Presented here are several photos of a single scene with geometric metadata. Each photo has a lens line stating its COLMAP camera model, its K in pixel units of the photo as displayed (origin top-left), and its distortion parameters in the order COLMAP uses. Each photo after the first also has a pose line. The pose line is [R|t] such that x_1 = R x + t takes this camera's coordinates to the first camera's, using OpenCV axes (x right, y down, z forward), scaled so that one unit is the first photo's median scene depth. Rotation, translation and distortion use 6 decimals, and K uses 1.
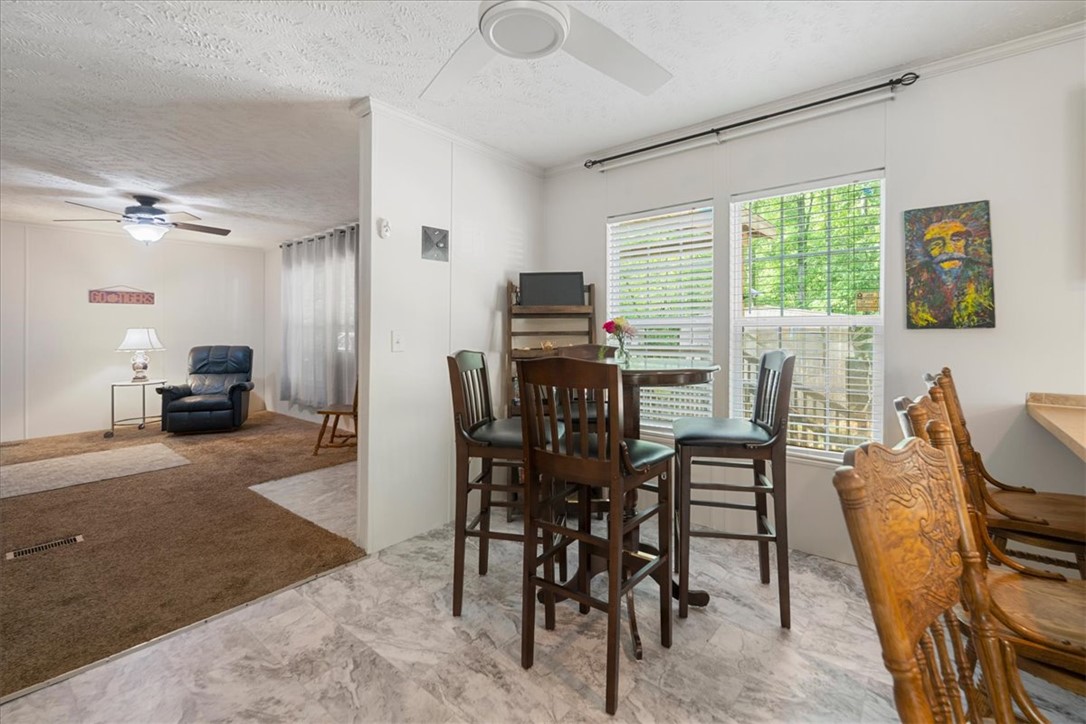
lens RADIAL K [[472.5, 0, 539.1], [0, 472.5, 323.1], [0, 0, 1]] dist [-0.002830, -0.000713]
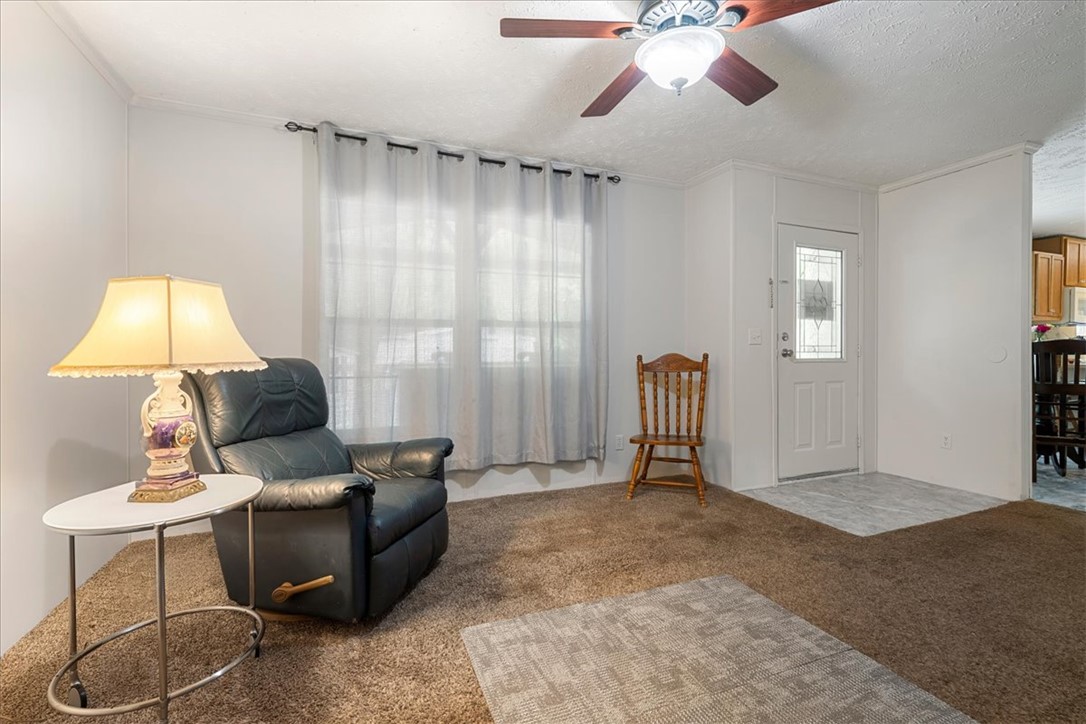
lens RADIAL K [[498.6, 0, 540.4], [0, 498.6, 348.8], [0, 0, 1]] dist [-0.005113, 0.001970]
pose [[0.467331, 0.010626, 0.884018, -1.507376], [-0.008959, 0.999933, -0.007283, 0.070677], [-0.884037, -0.004516, 0.467395, 1.072488]]
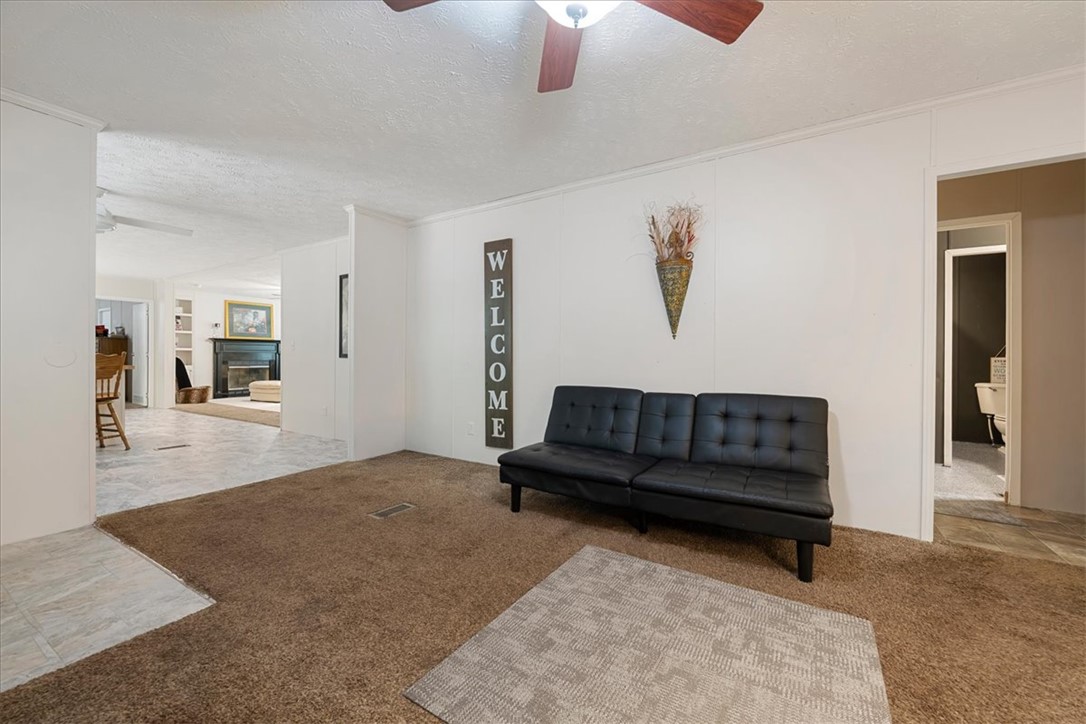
lens RADIAL K [[428.6, 0, 540.8], [0, 428.6, 360.5], [0, 0, 1]] dist [-0.002515, 0.000676]
pose [[-0.990567, 0.001447, -0.137022, -0.913005], [0.001441, 0.999999, 0.000140, 0.070690], [0.137022, -0.000059, -0.990568, 1.522214]]
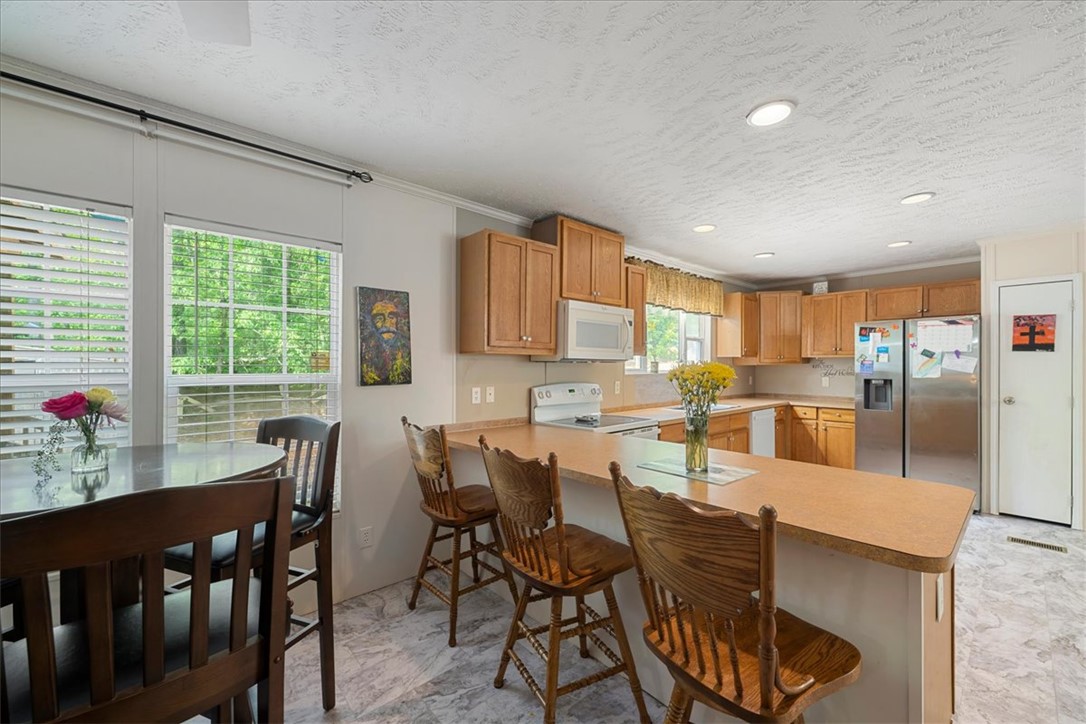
lens RADIAL K [[448.0, 0, 545.1], [0, 448.0, 369.8], [0, 0, 1]] dist [-0.003258, -0.000234]
pose [[0.133579, 0.004867, 0.991026, -0.181460], [-0.007632, 0.999963, -0.003882, -0.017860], [-0.991009, -0.007045, 0.133611, 0.251354]]
